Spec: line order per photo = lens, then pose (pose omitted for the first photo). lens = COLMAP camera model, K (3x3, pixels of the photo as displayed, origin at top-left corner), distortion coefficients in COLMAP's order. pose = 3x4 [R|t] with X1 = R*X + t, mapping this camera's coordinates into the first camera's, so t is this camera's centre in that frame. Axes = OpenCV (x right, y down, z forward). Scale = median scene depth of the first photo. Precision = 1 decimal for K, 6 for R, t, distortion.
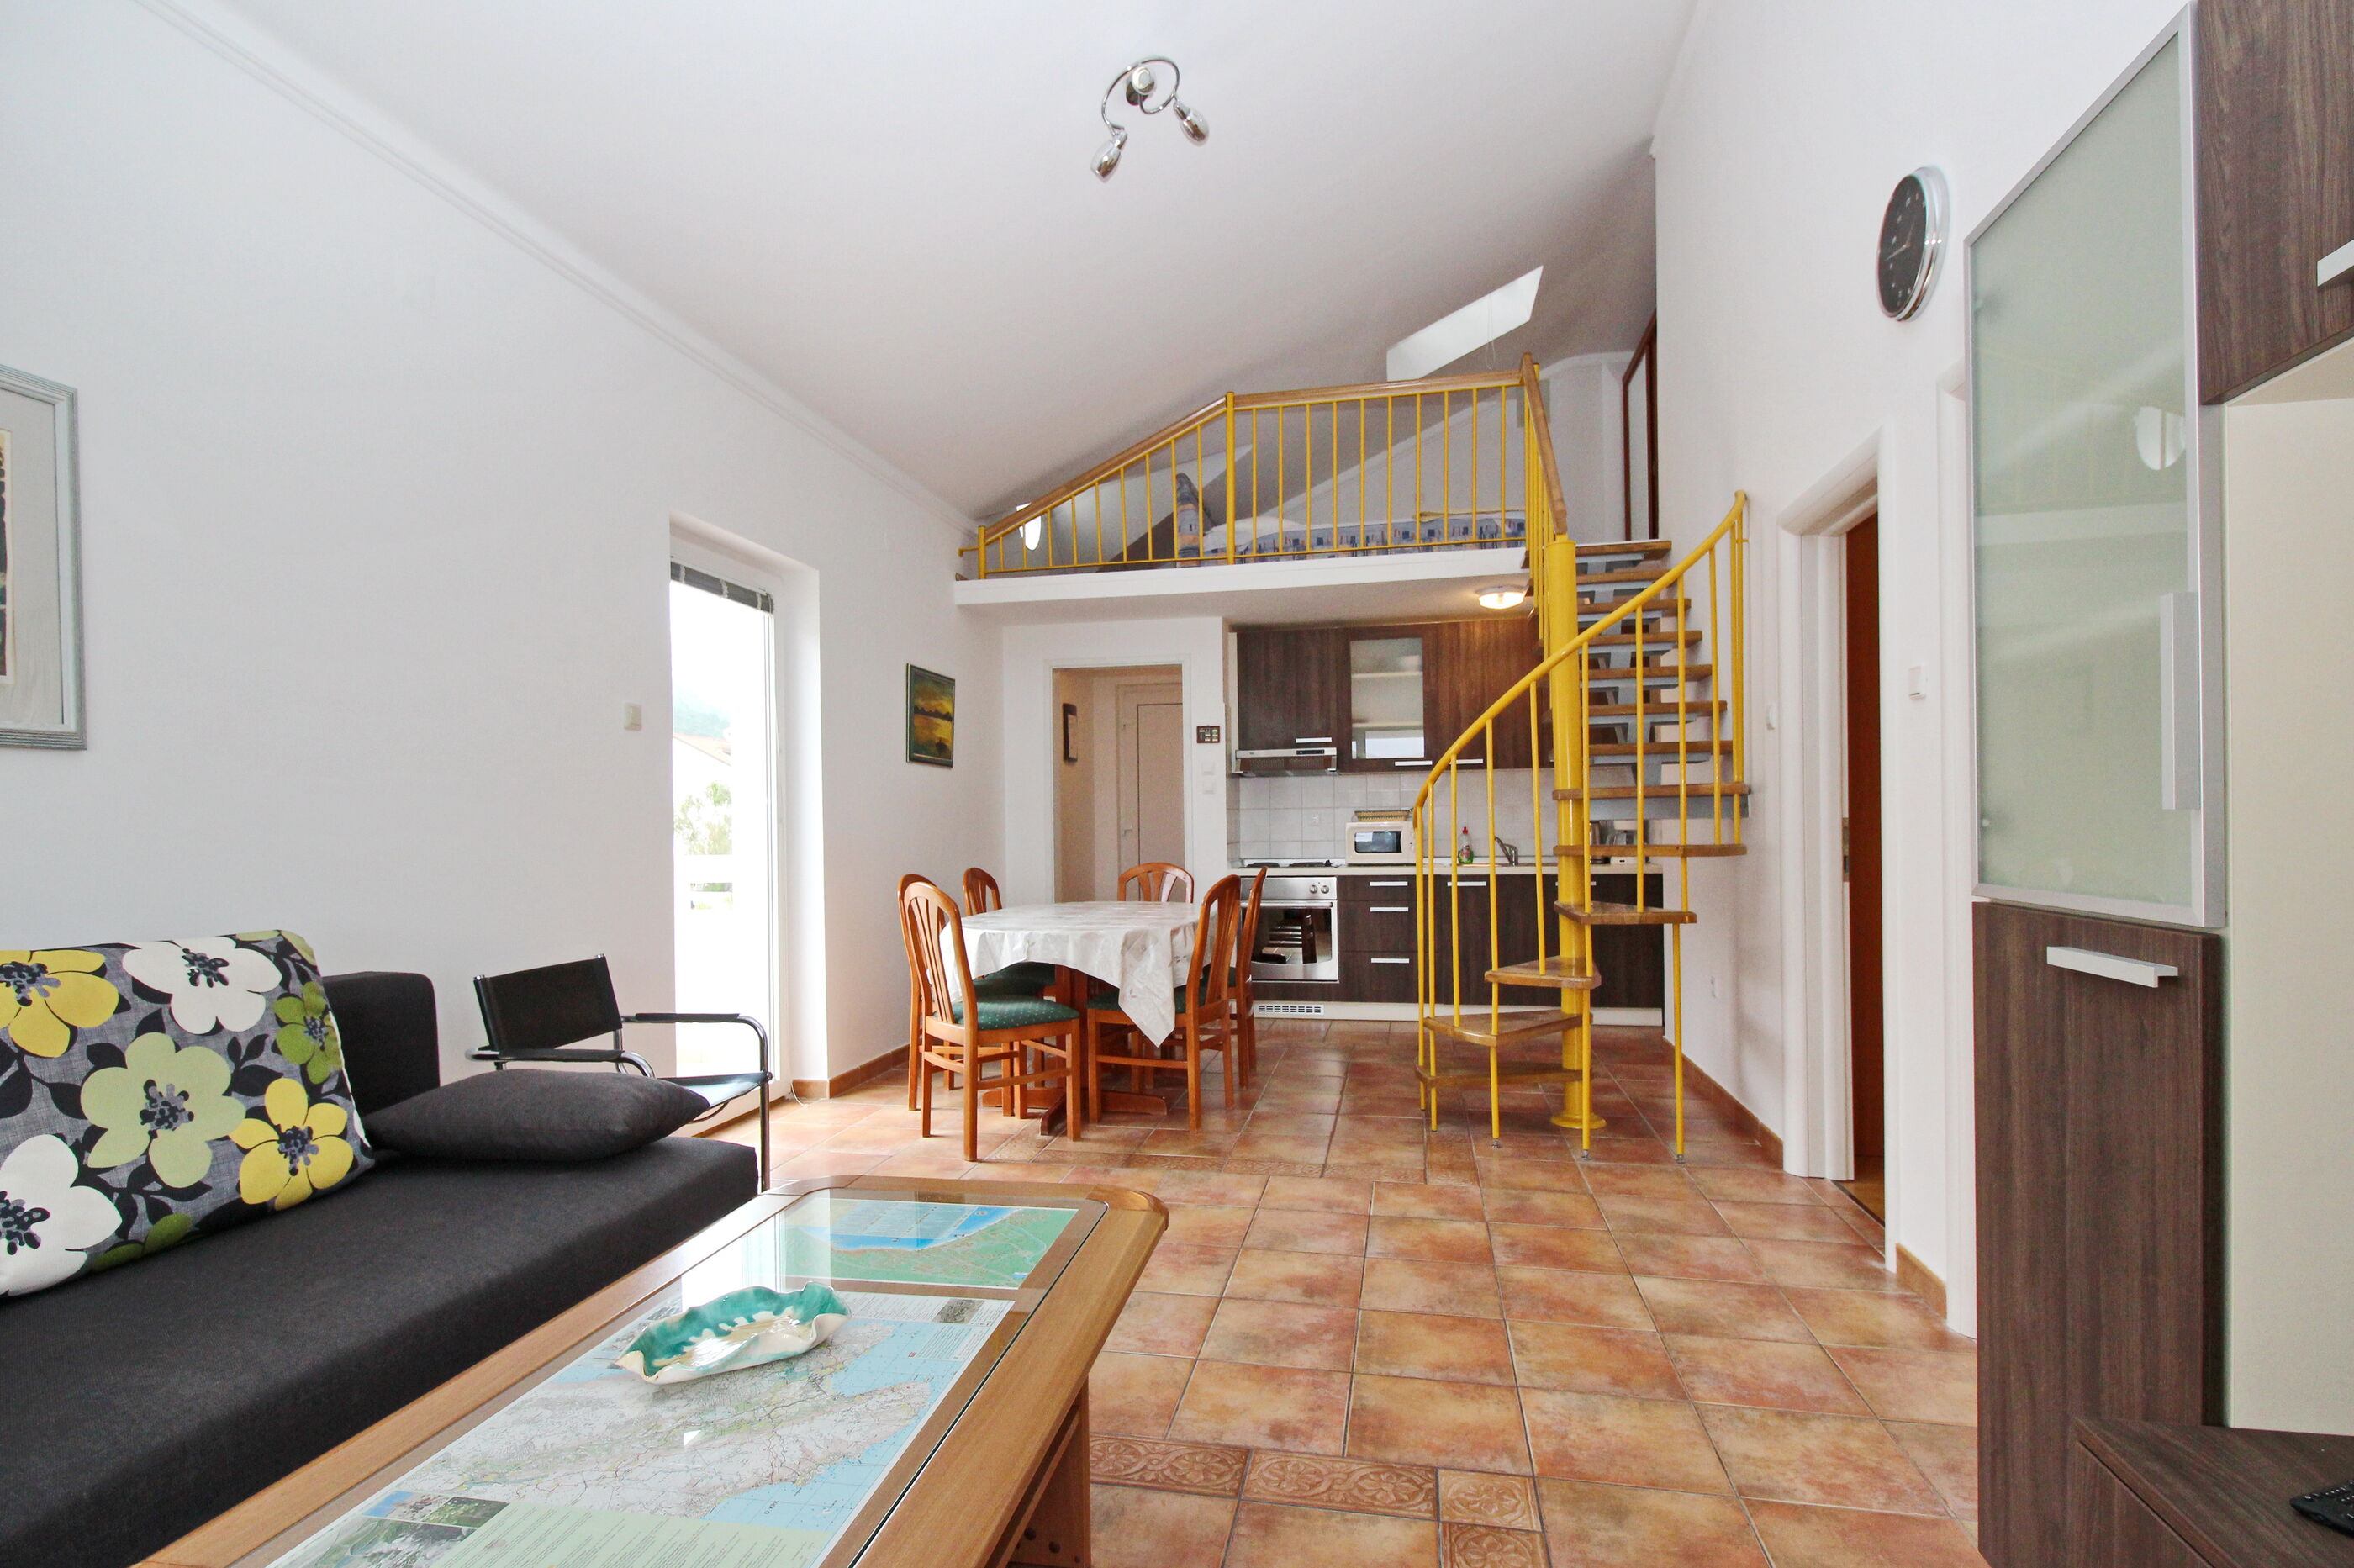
lens RADIAL K [[1212.7, 0, 1177.0], [0, 1212.7, 784.0], [0, 0, 1]] dist [0.001710, 0.000081]
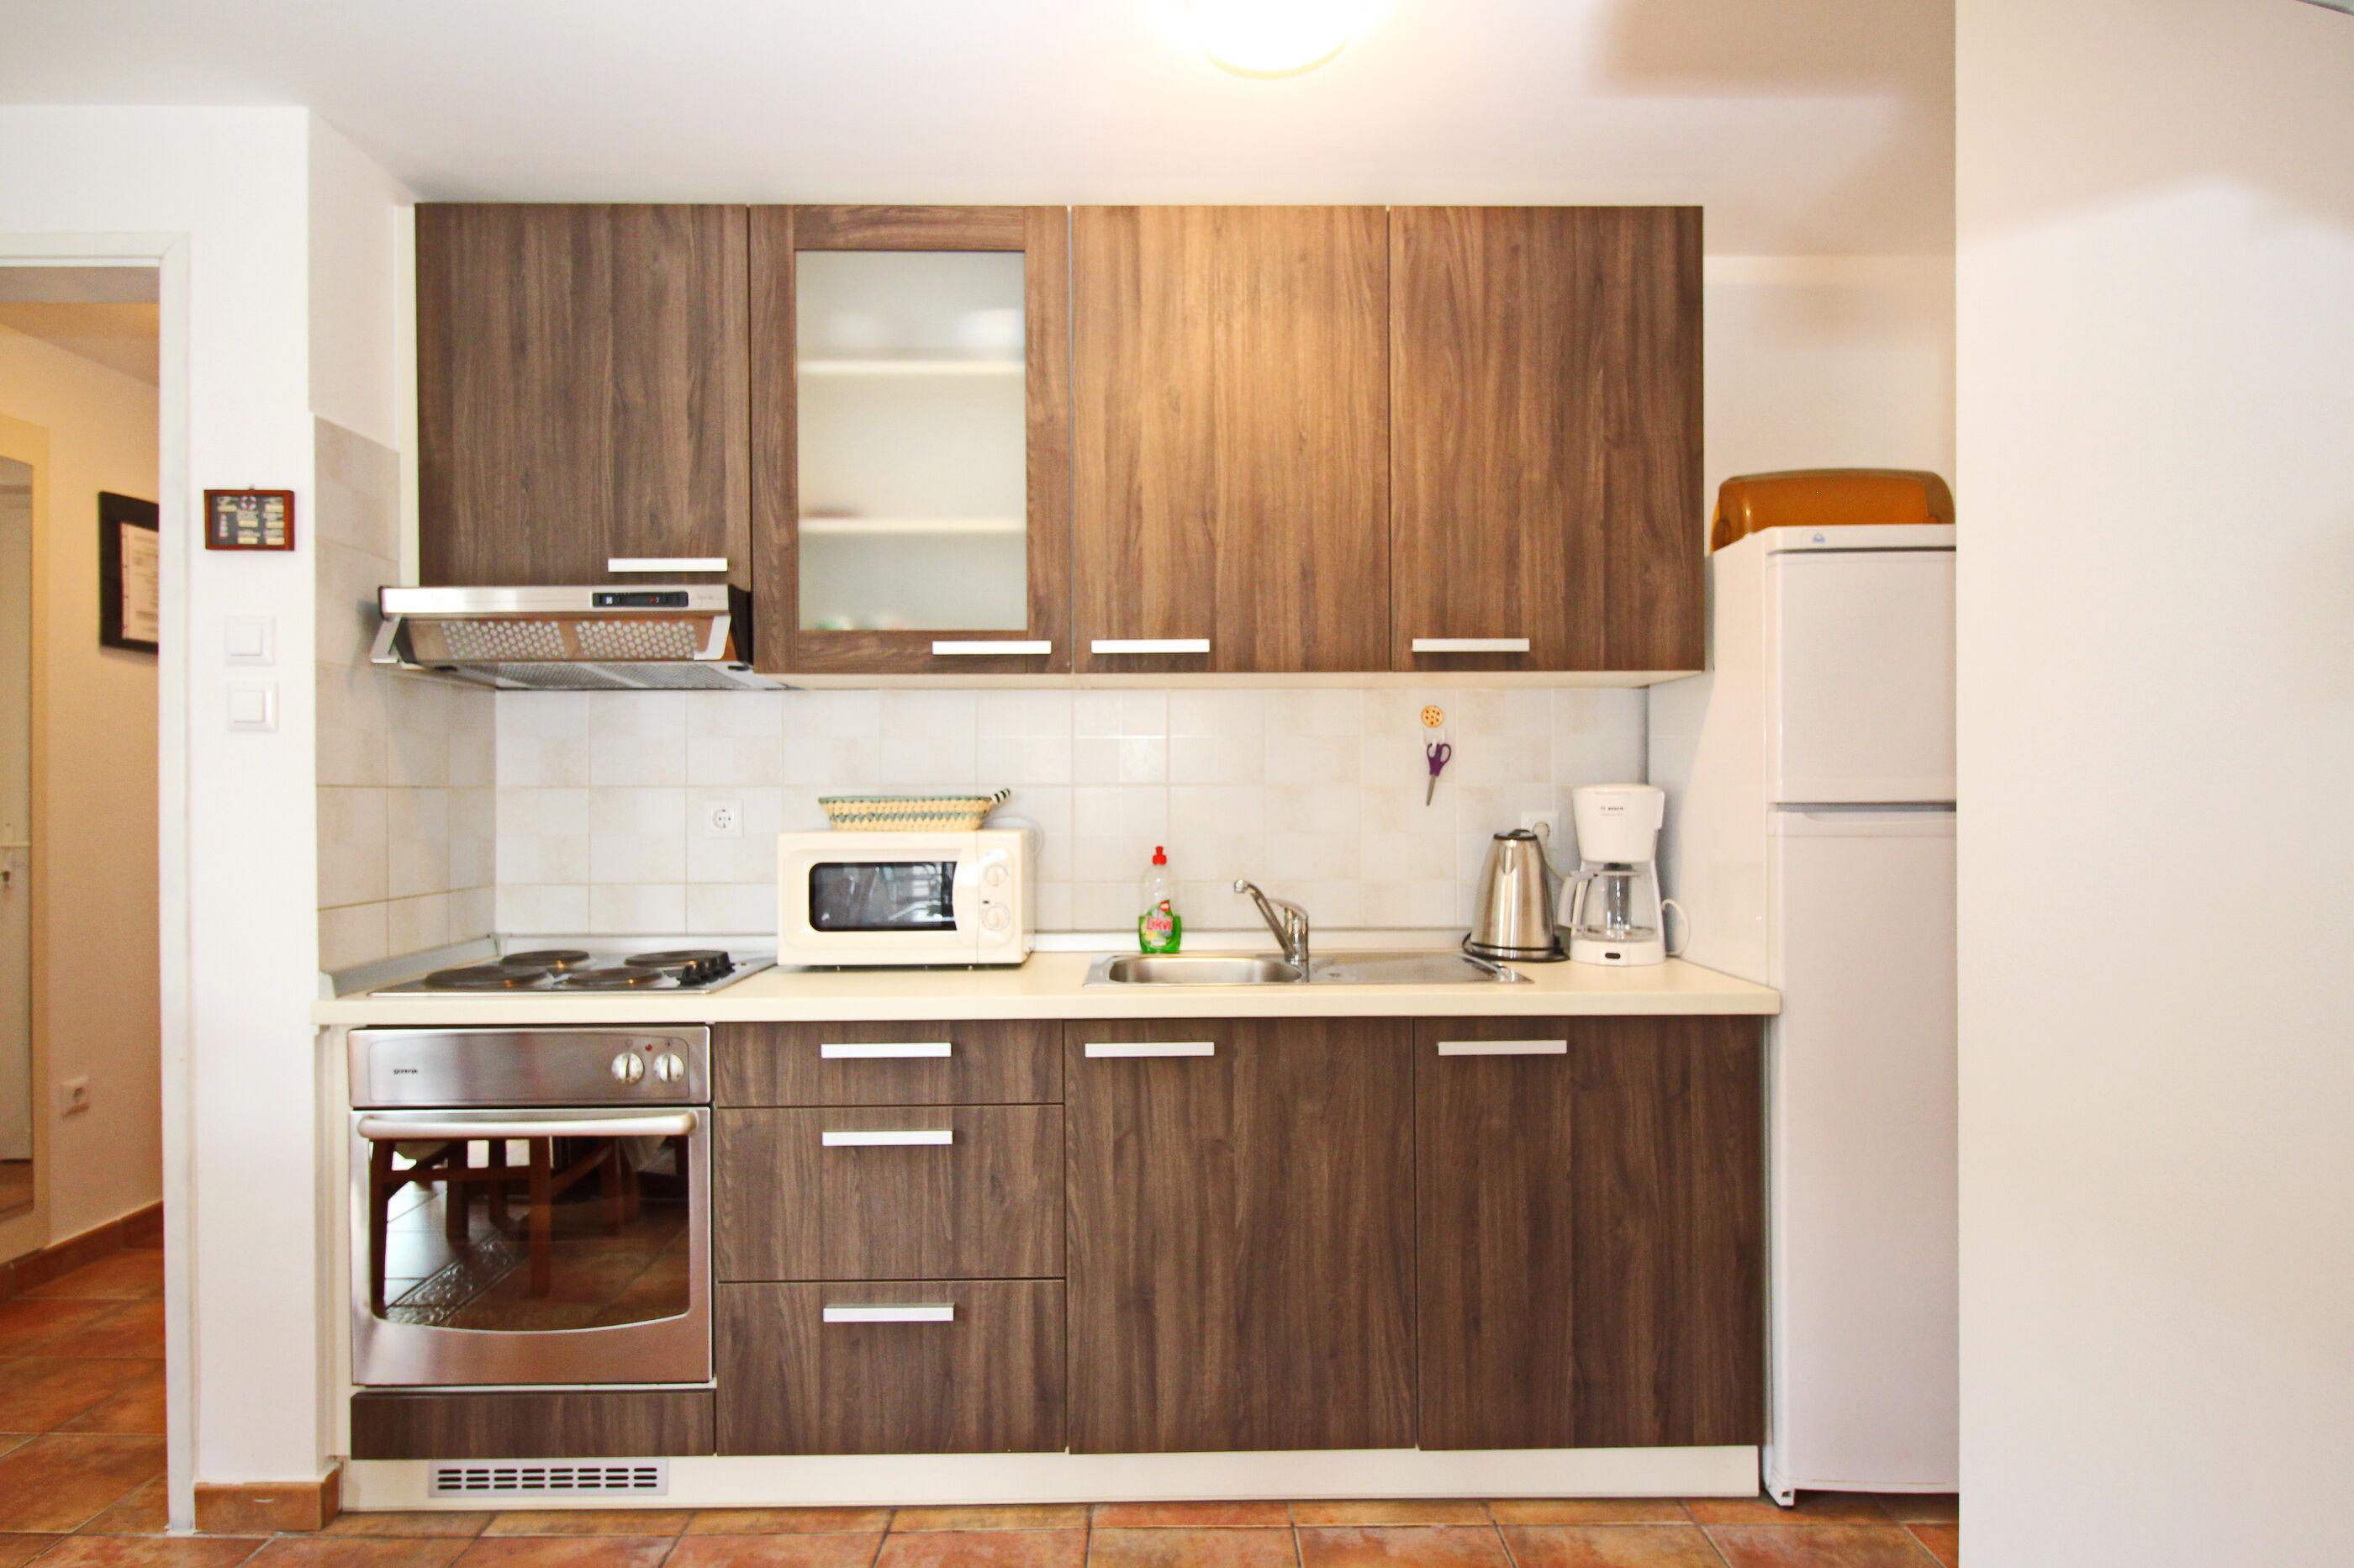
lens RADIAL K [[1221.1, 0, 1104.8], [0, 1221.1, 781.5], [0, 0, 1]] dist [0.002253, -0.000644]
pose [[0.989653, 0.007412, 0.143291, 0.181845], [-0.009591, 0.999849, 0.014523, 0.013046], [-0.143162, -0.015747, 0.989574, 0.694104]]
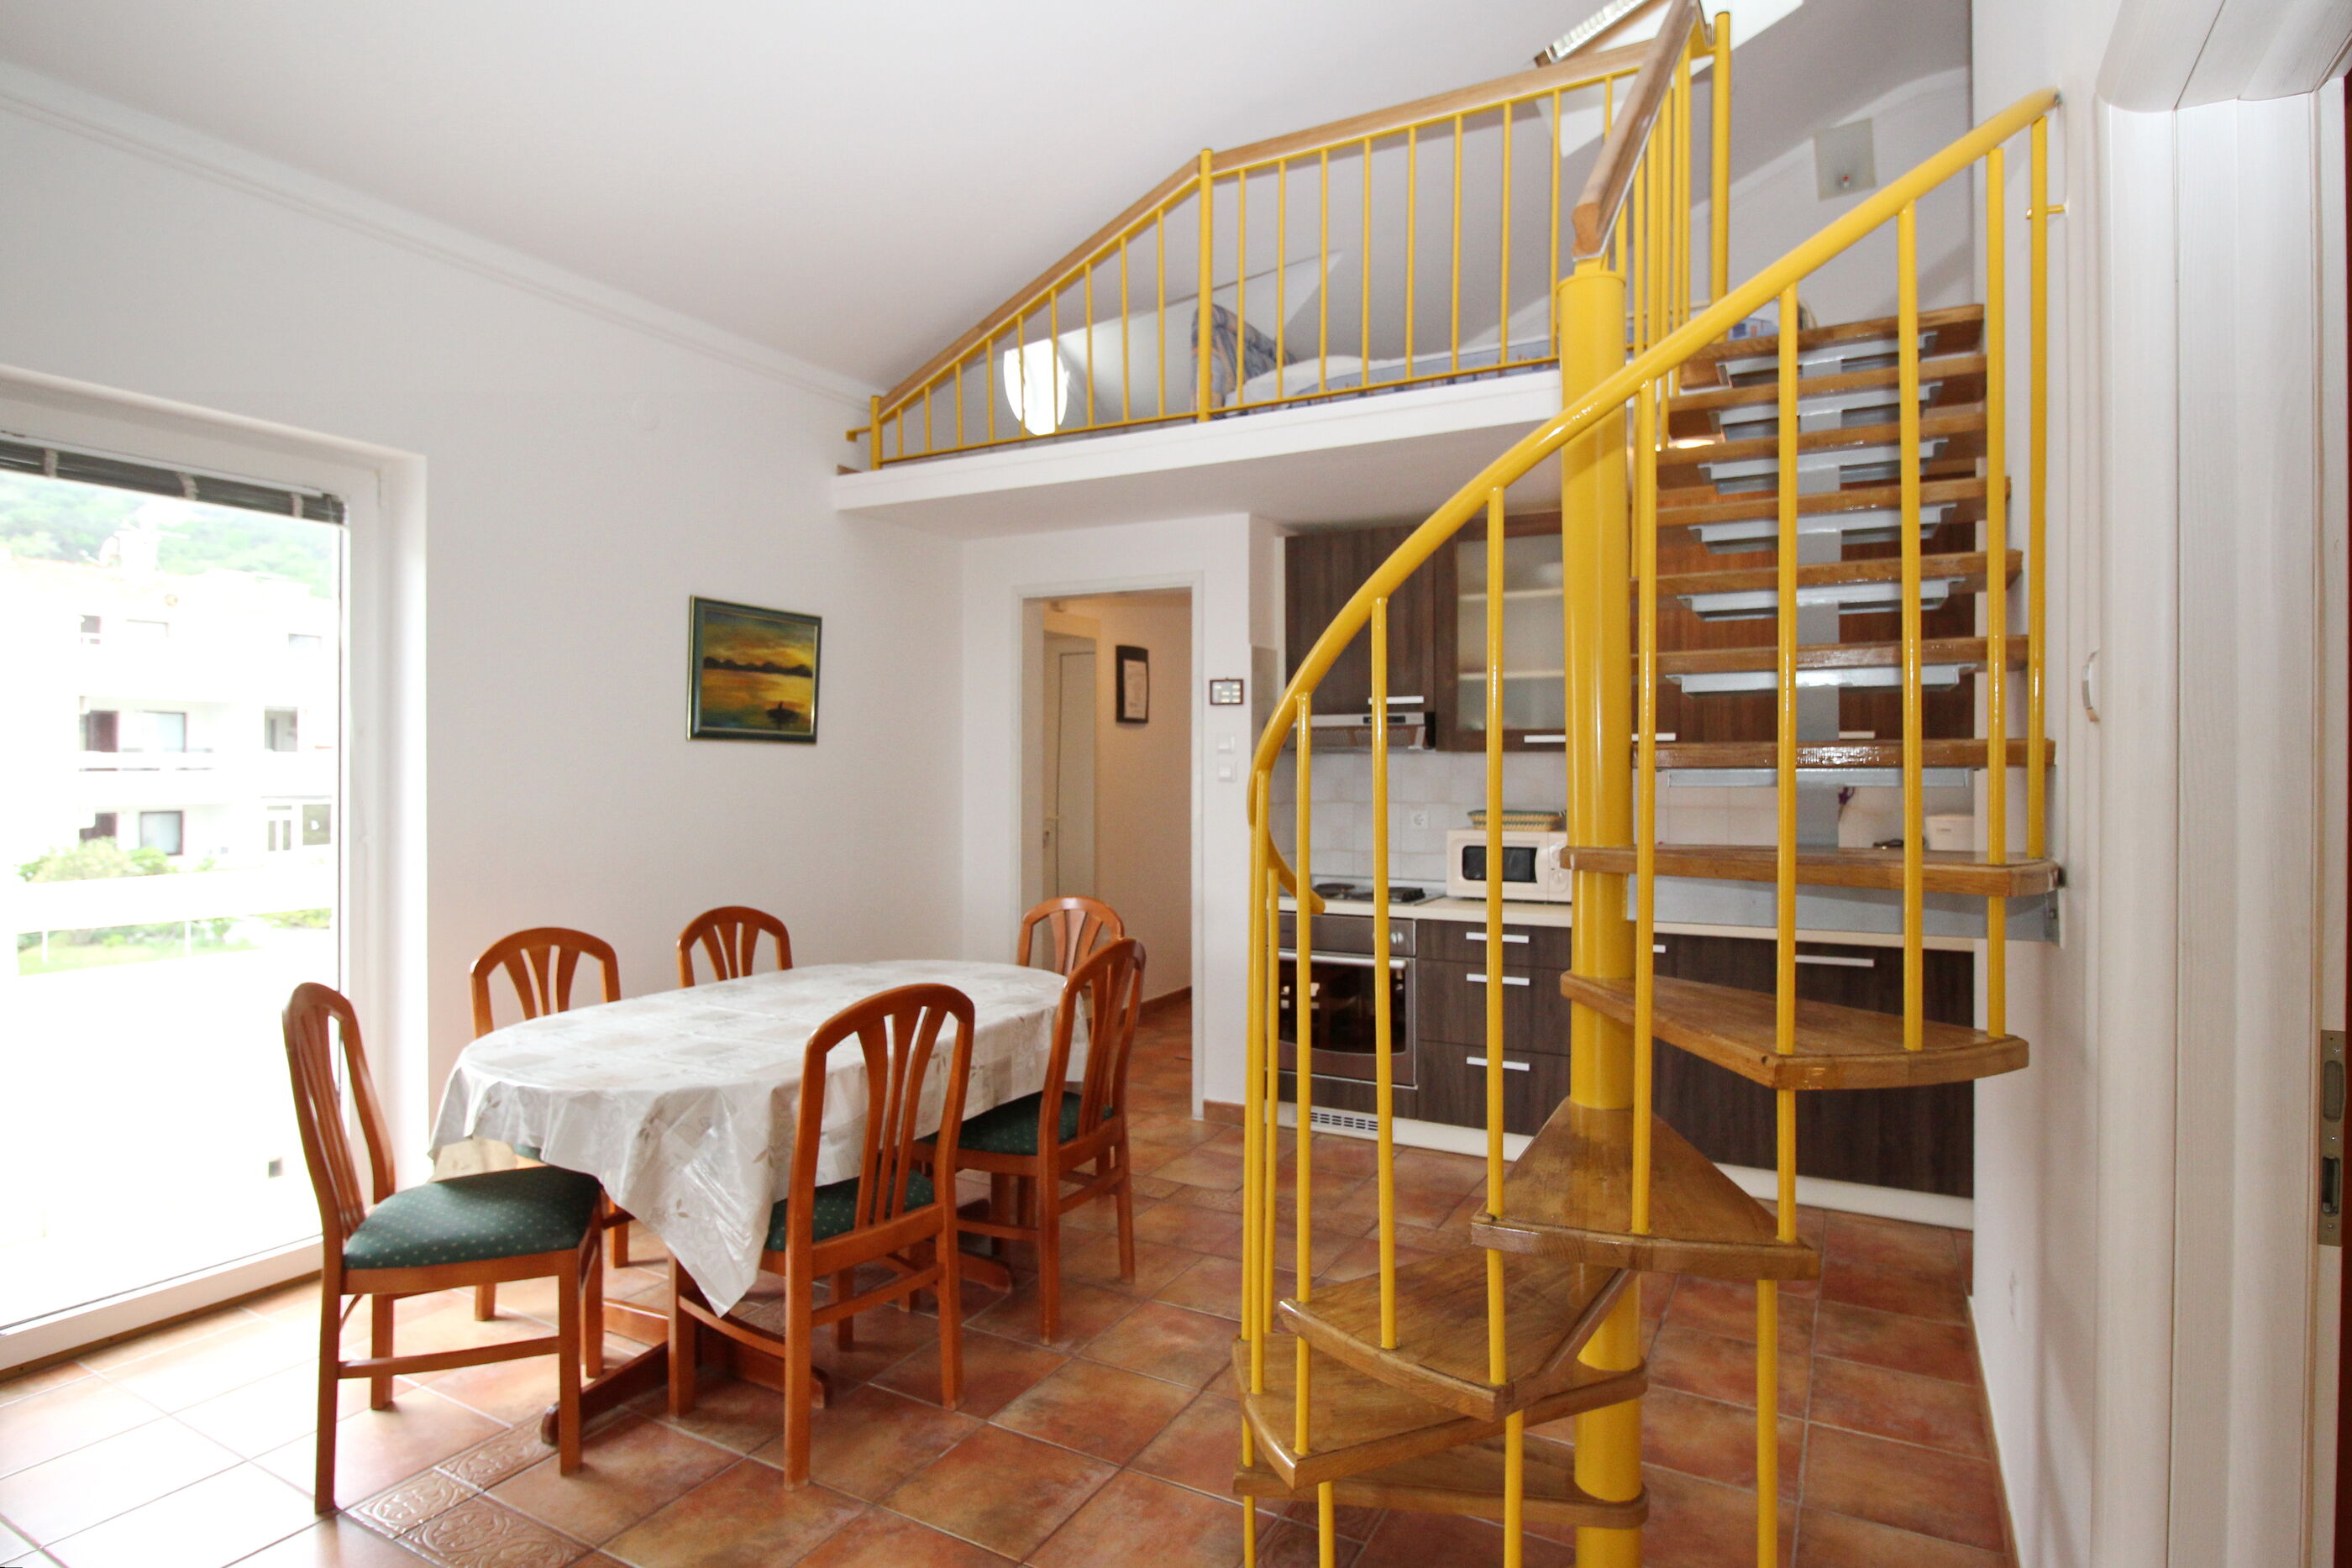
lens RADIAL K [[1190.1, 0, 1237.3], [0, 1190.1, 742.2], [0, 0, 1]] dist [-0.062008, 0.000102]
pose [[0.958105, 0.007794, -0.286311, 0.216746], [-0.003645, 0.999881, 0.015020, -0.023635], [0.286394, -0.013347, 0.958019, 0.387464]]
